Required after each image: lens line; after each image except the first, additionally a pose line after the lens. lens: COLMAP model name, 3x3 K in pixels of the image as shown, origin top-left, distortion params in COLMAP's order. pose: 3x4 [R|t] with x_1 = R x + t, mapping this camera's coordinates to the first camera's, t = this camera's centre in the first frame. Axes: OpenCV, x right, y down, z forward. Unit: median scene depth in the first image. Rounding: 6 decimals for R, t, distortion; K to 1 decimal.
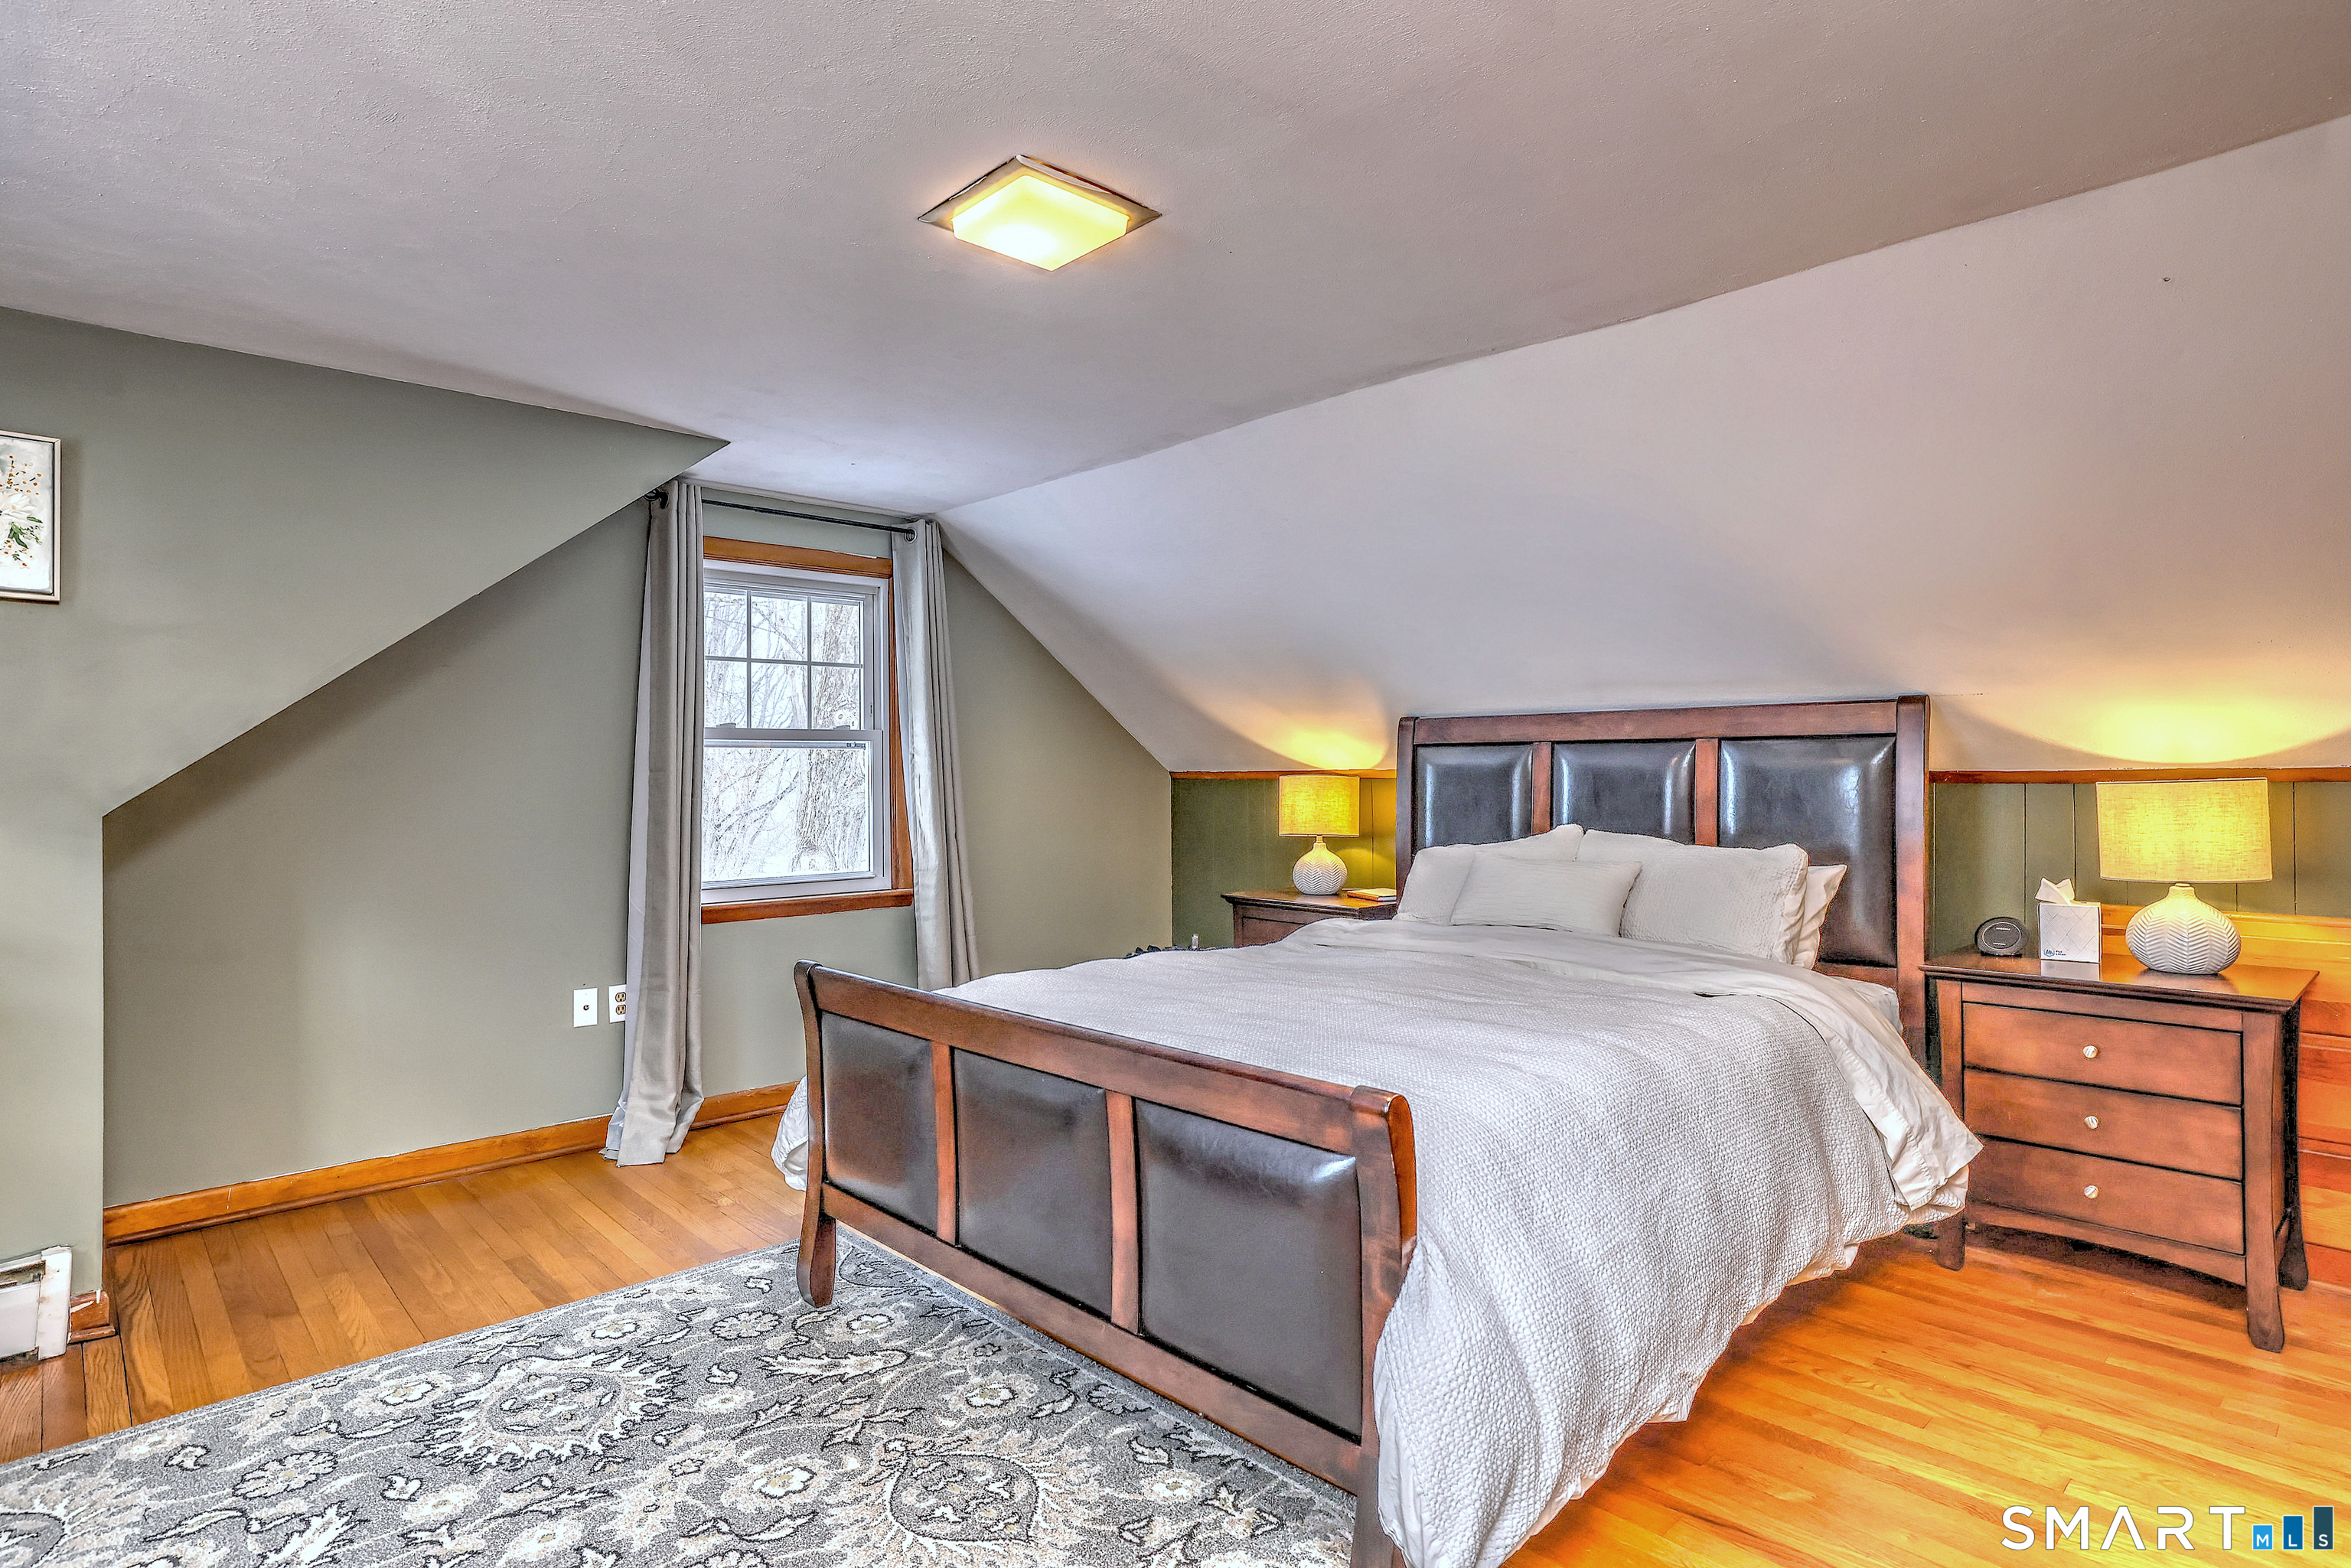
lens RADIAL K [[1260.4, 0, 1161.4], [0, 1260.4, 774.0], [0, 0, 1]] dist [-0.000206, 0.003368]
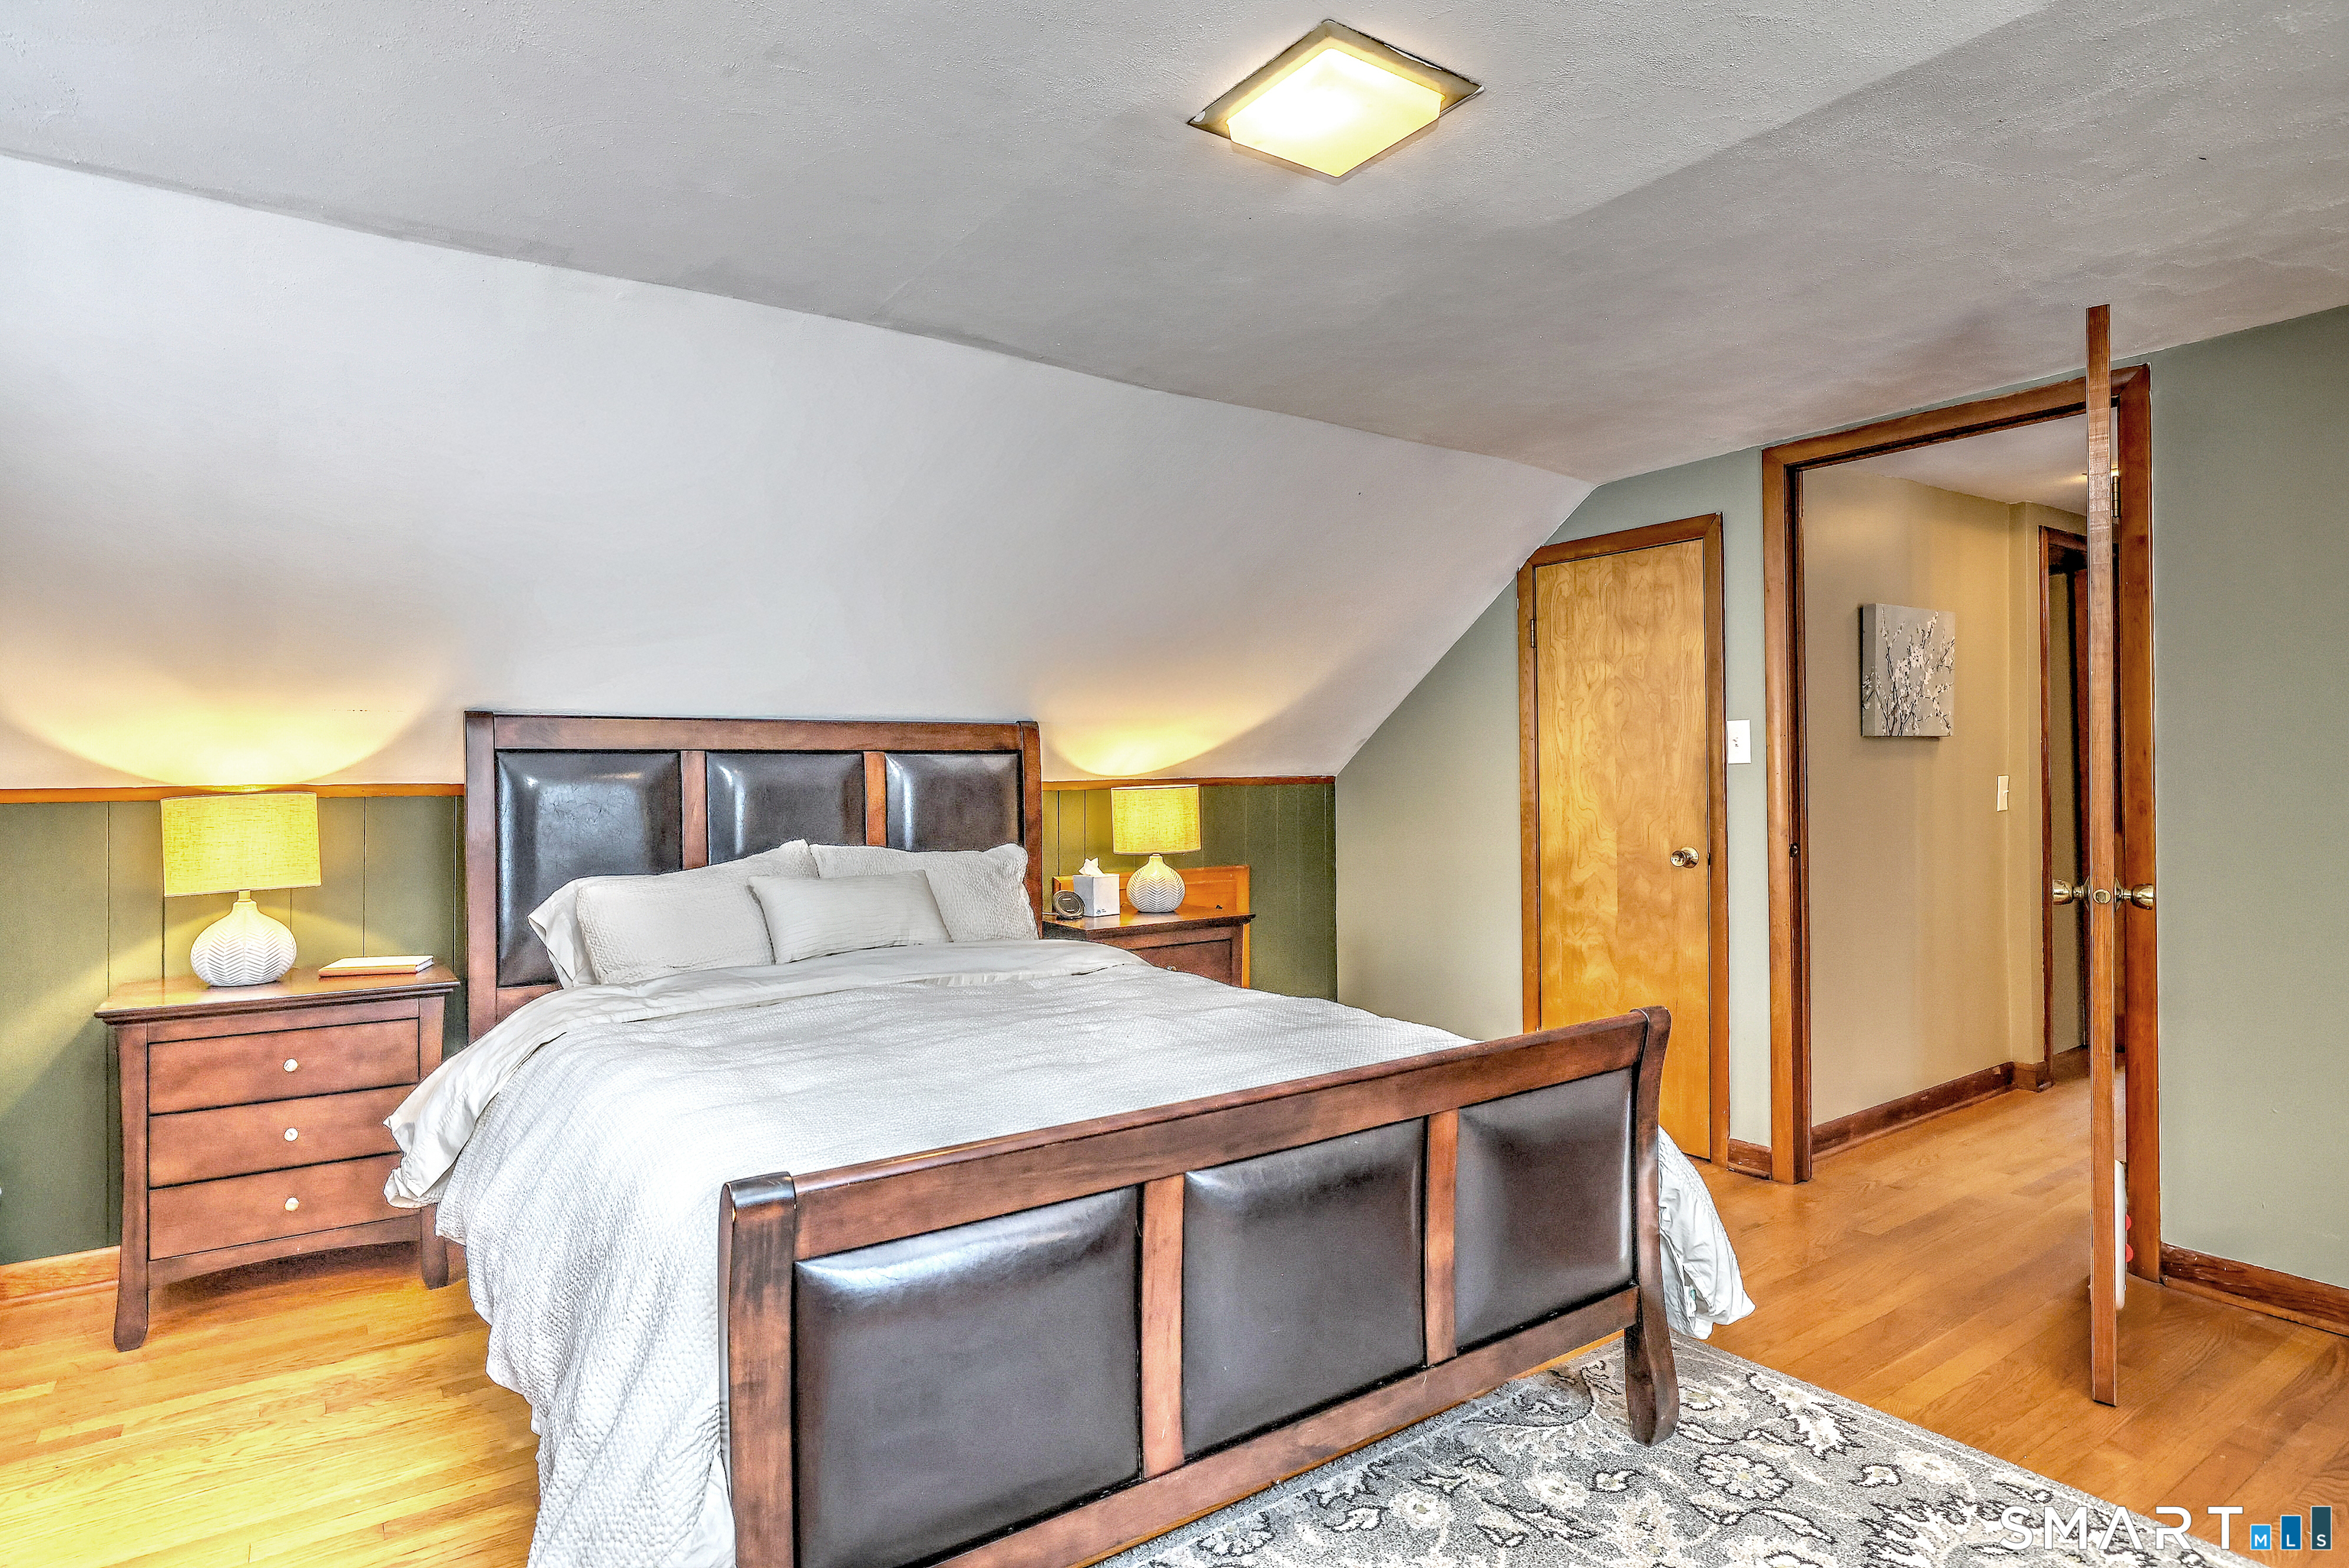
lens RADIAL K [[1259.2, 0, 1159.9], [0, 1259.2, 772.4], [0, 0, 1]] dist [-0.000206, 0.003368]
pose [[0.134257, 0.007525, 0.990918, -0.699313], [0.008890, 0.999922, -0.008798, 0.000482], [-0.990907, 0.009991, 0.134179, 0.751855]]
